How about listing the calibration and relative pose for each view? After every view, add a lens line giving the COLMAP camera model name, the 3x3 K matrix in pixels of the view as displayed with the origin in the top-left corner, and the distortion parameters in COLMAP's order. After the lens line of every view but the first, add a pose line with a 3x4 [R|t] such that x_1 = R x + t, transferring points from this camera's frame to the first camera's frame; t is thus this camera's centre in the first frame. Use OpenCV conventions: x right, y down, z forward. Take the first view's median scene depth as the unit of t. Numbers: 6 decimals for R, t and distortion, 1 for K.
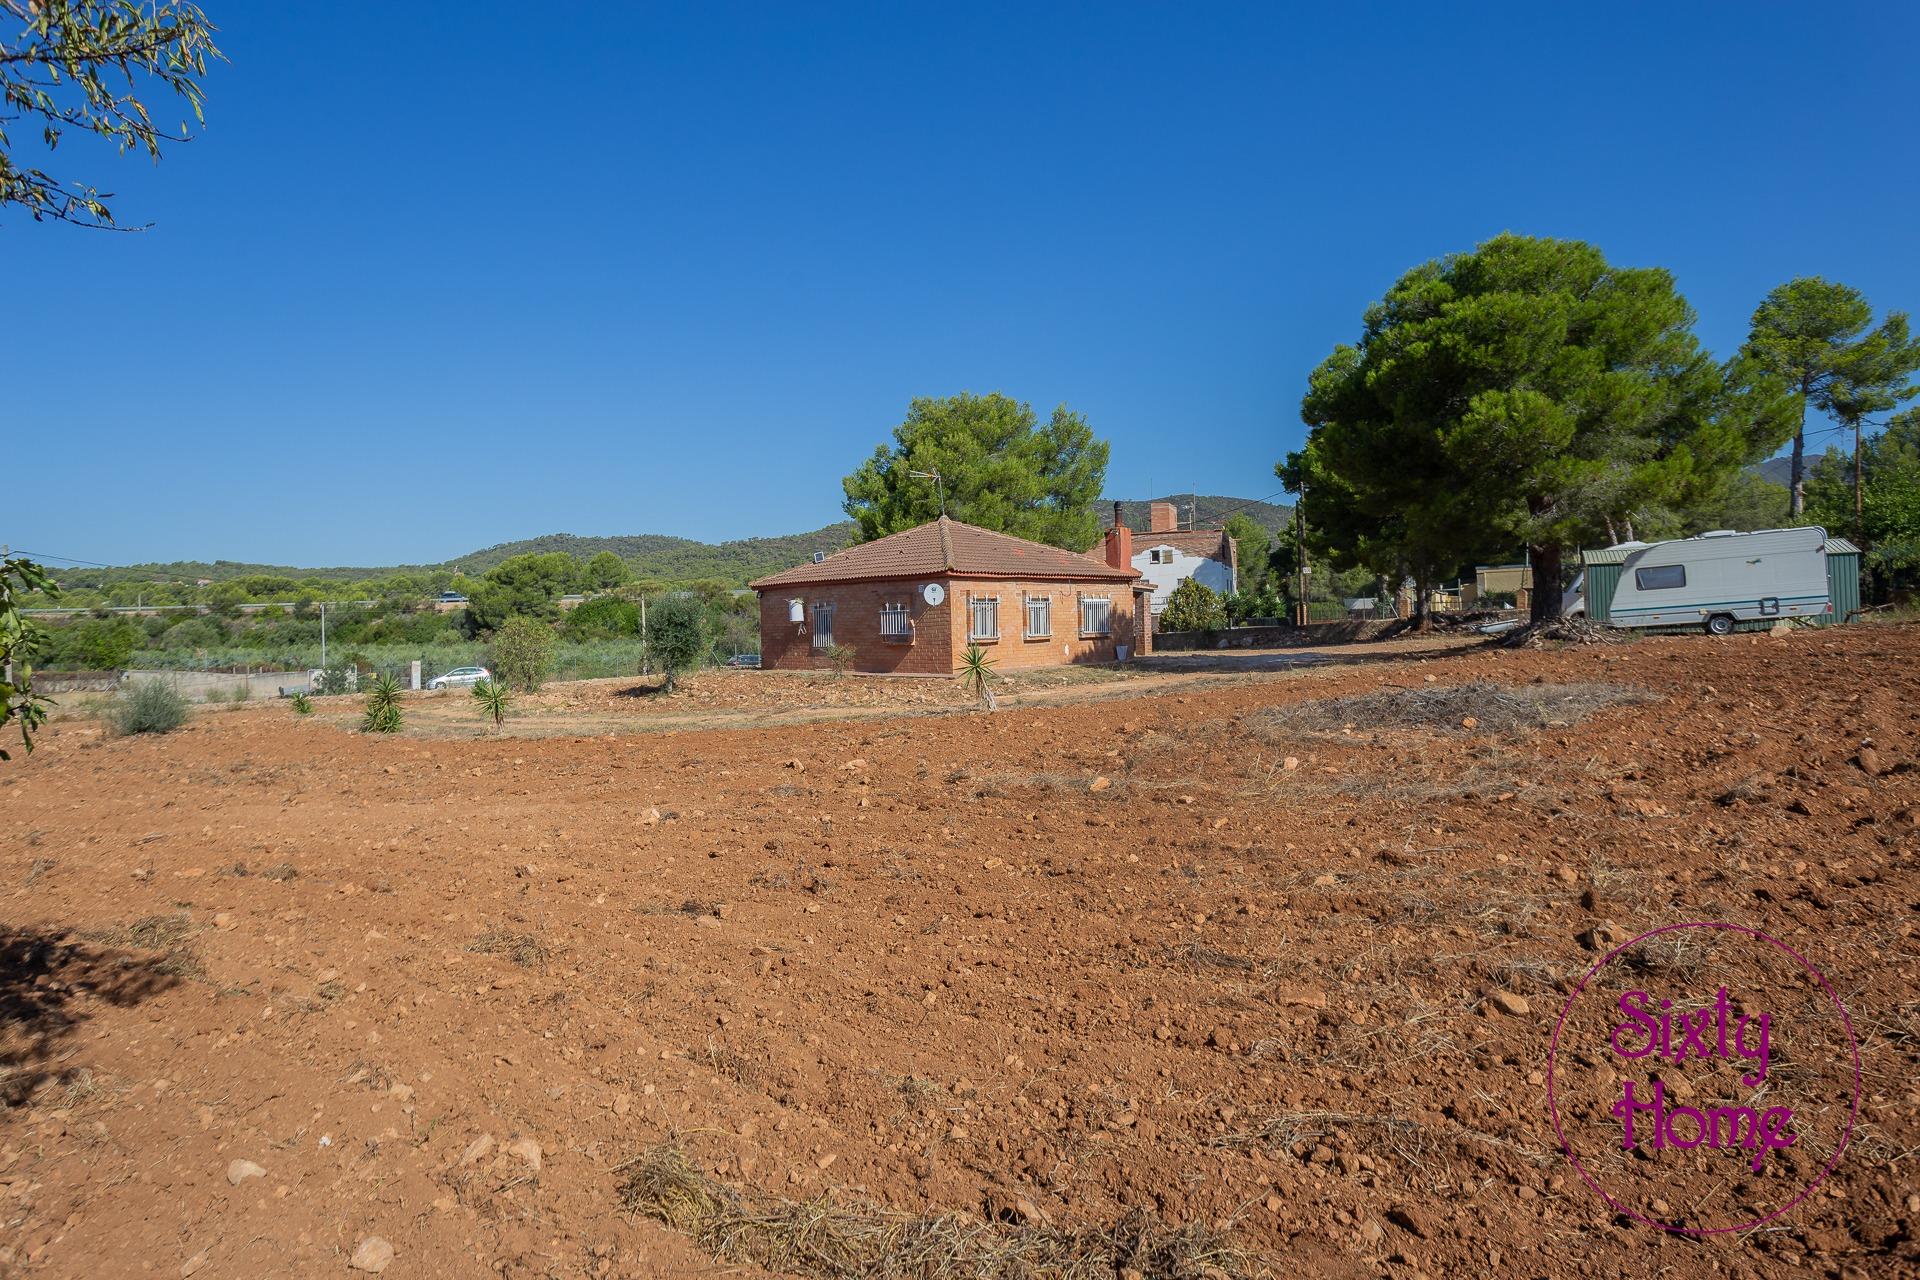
lens RADIAL K [[1150.2, 0, 960.0], [0, 1150.2, 640.0], [0, 0, 1]] dist [-0.017107, 0.000285]
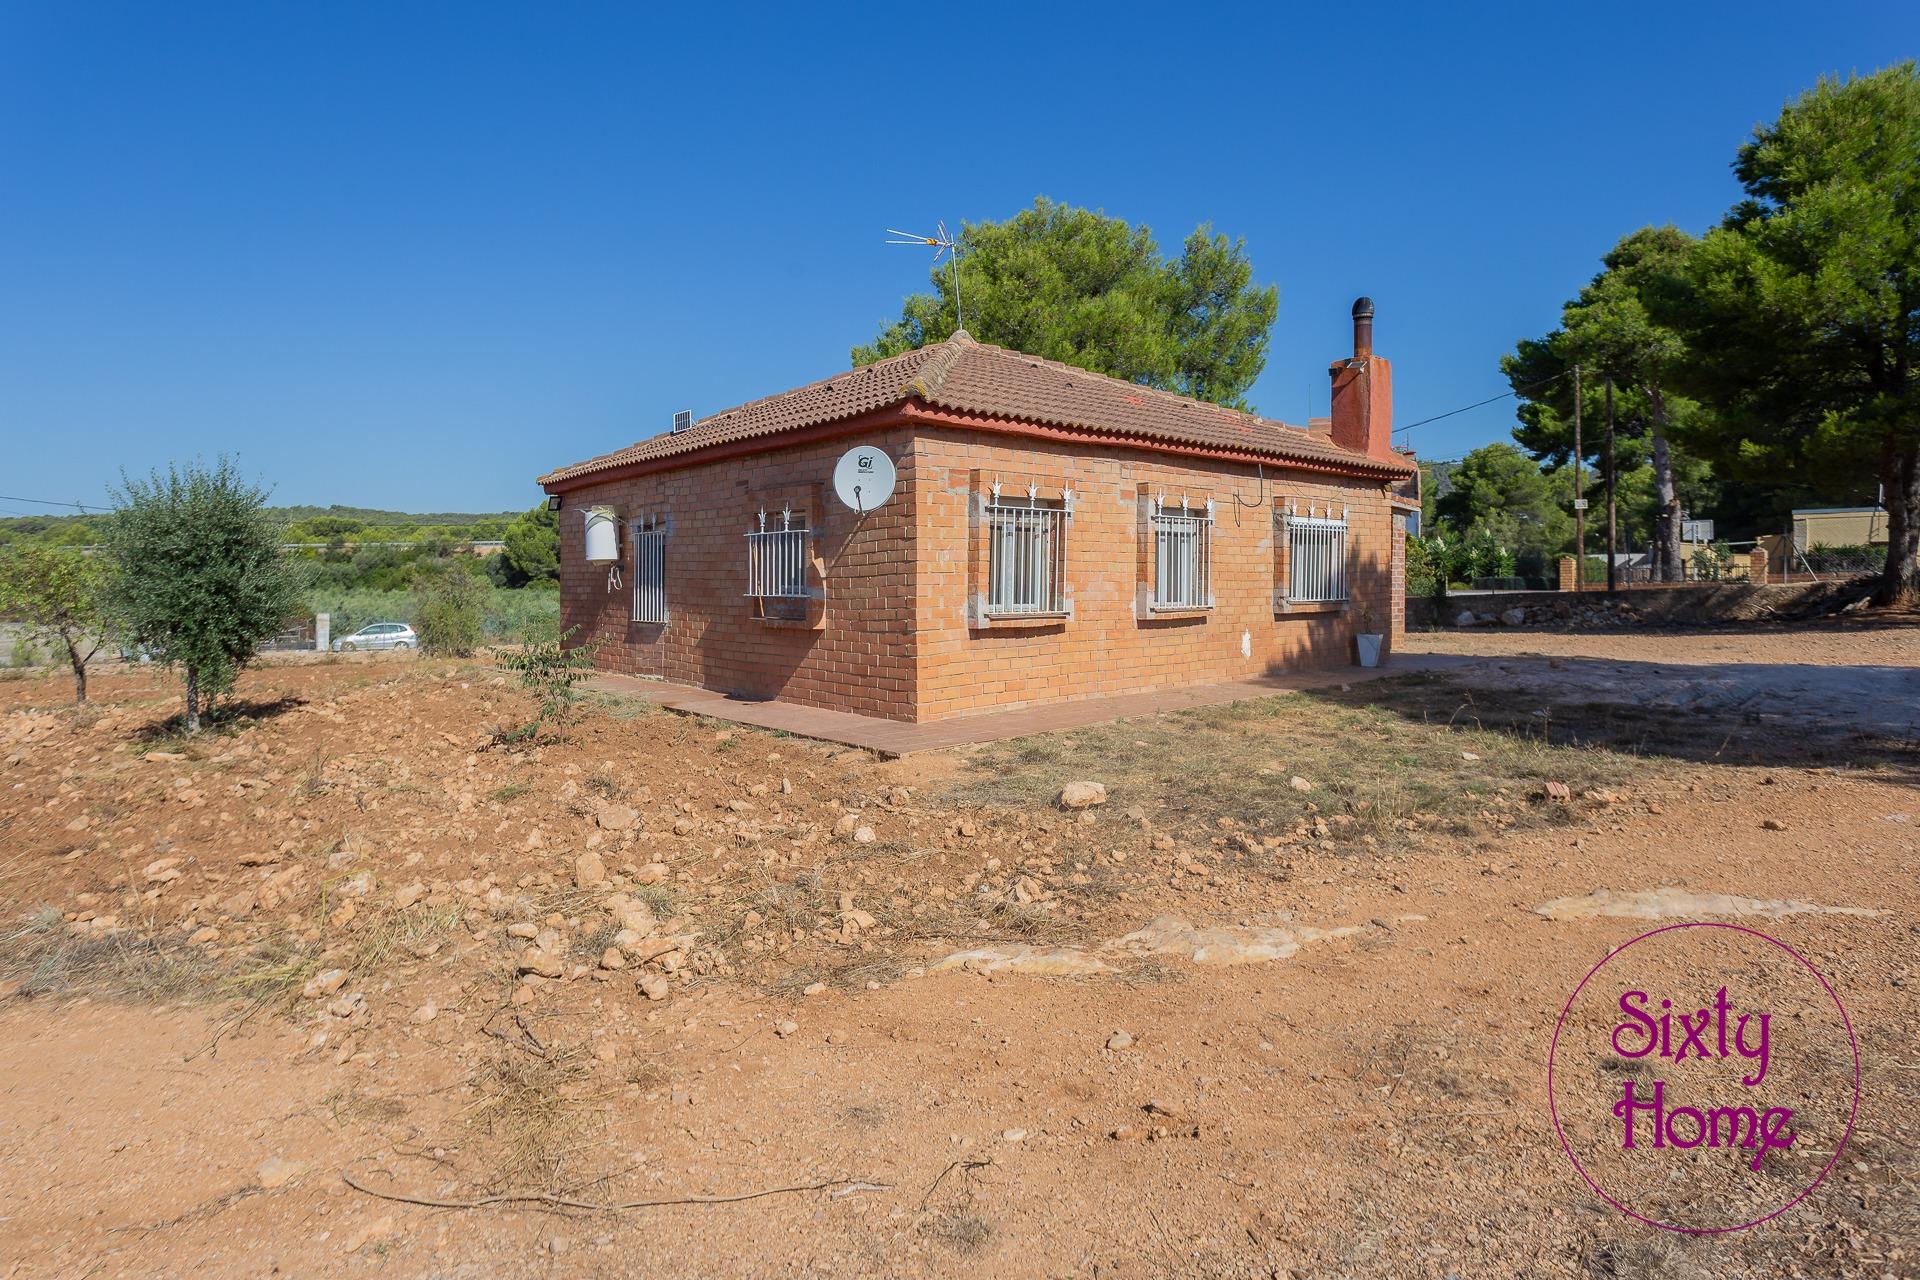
lens RADIAL K [[1150.2, 0, 960.0], [0, 1150.2, 640.0], [0, 0, 1]] dist [-0.017107, 0.000285]
pose [[0.995945, 0.023607, -0.086813, 0.028742], [-0.020235, 0.999014, 0.039509, -0.006354], [0.087660, -0.037592, 0.995441, 0.584900]]
